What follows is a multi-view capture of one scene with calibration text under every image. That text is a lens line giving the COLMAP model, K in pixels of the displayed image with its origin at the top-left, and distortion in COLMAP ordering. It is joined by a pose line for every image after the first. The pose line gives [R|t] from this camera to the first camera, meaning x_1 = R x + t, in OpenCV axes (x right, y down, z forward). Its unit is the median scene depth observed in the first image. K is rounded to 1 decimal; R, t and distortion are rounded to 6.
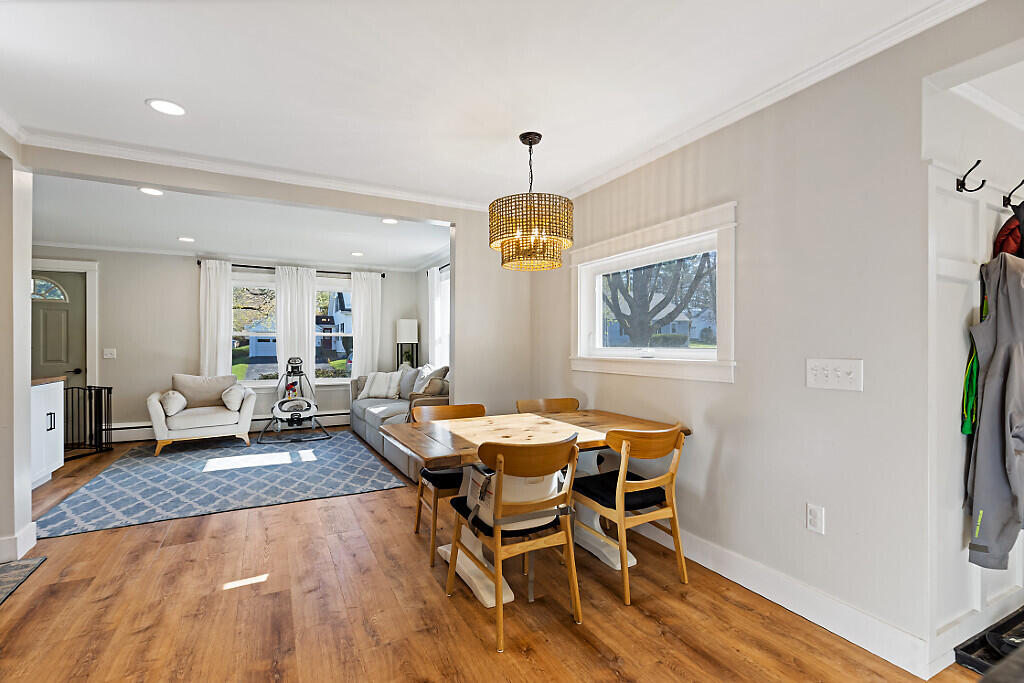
lens RADIAL K [[467.6, 0, 513.0], [0, 467.6, 342.9], [0, 0, 1]] dist [0.003628, -0.000526]
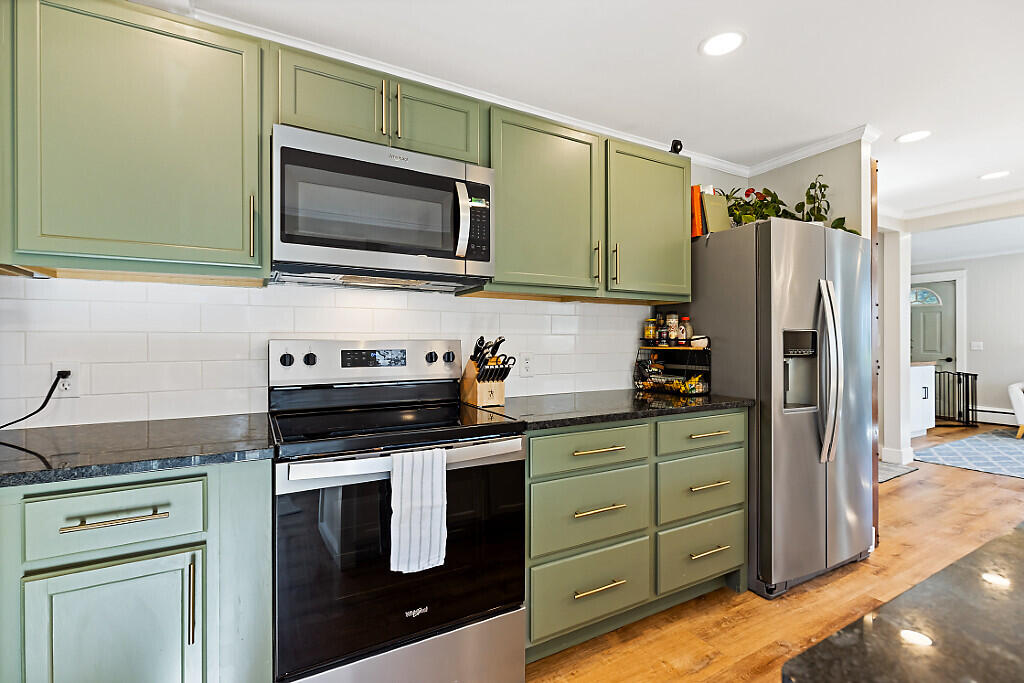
lens RADIAL K [[467.6, 0, 505.1], [0, 467.6, 342.1], [0, 0, 1]] dist [0.003628, -0.000526]
pose [[0.046055, 0.005690, -0.998923, 0.389149], [0.004937, 0.999970, 0.005923, 0.000531], [0.998927, -0.005205, 0.046025, -0.349333]]
